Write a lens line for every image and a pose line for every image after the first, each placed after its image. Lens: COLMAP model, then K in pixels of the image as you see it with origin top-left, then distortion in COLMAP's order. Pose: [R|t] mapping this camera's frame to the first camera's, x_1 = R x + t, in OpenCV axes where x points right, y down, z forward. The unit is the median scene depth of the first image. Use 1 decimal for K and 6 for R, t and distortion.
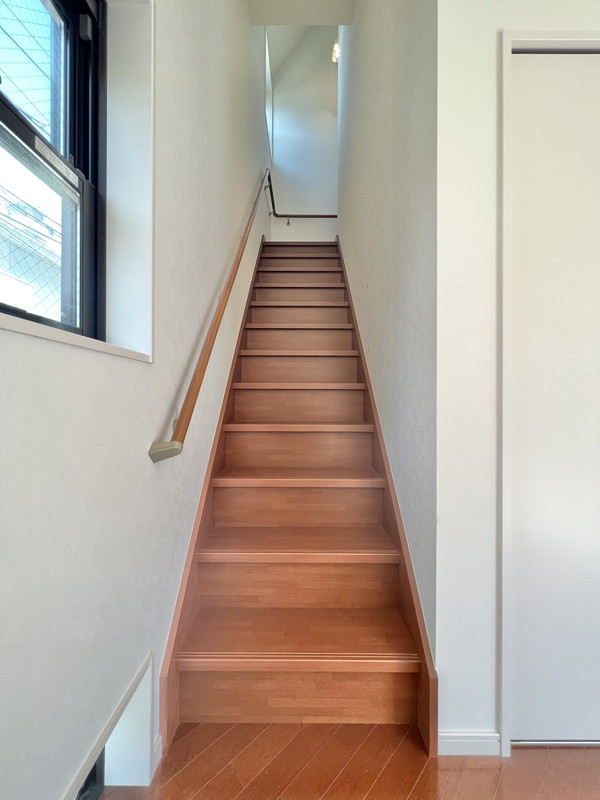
lens RADIAL K [[323.7, 0, 299.9], [0, 323.7, 399.9], [0, 0, 1]] dist [-0.001765, 0.000031]
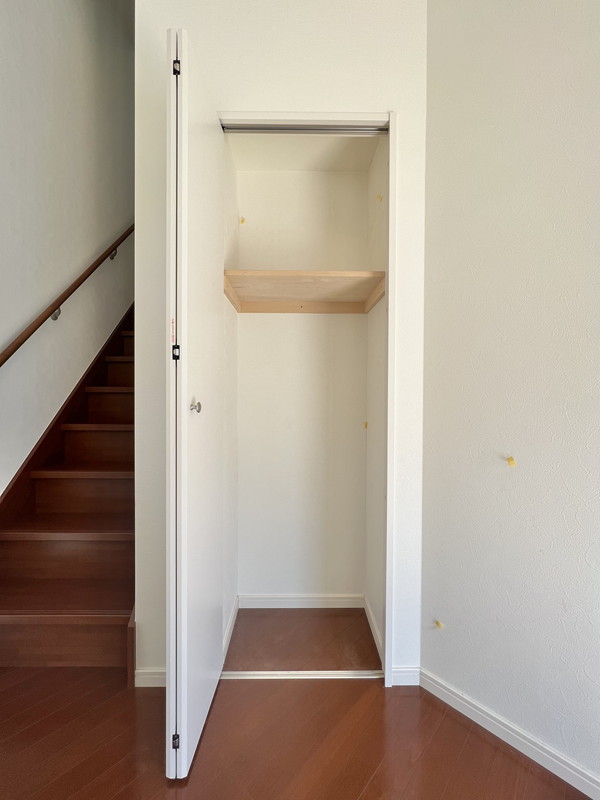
lens RADIAL K [[323.7, 0, 300.1], [0, 323.7, 399.3], [0, 0, 1]] dist [-0.001765, 0.000031]
pose [[0.999814, 0.005756, 0.018403, 0.947527], [-0.005876, 0.999962, 0.006499, -0.037317], [-0.018365, -0.006606, 0.999810, -0.246804]]
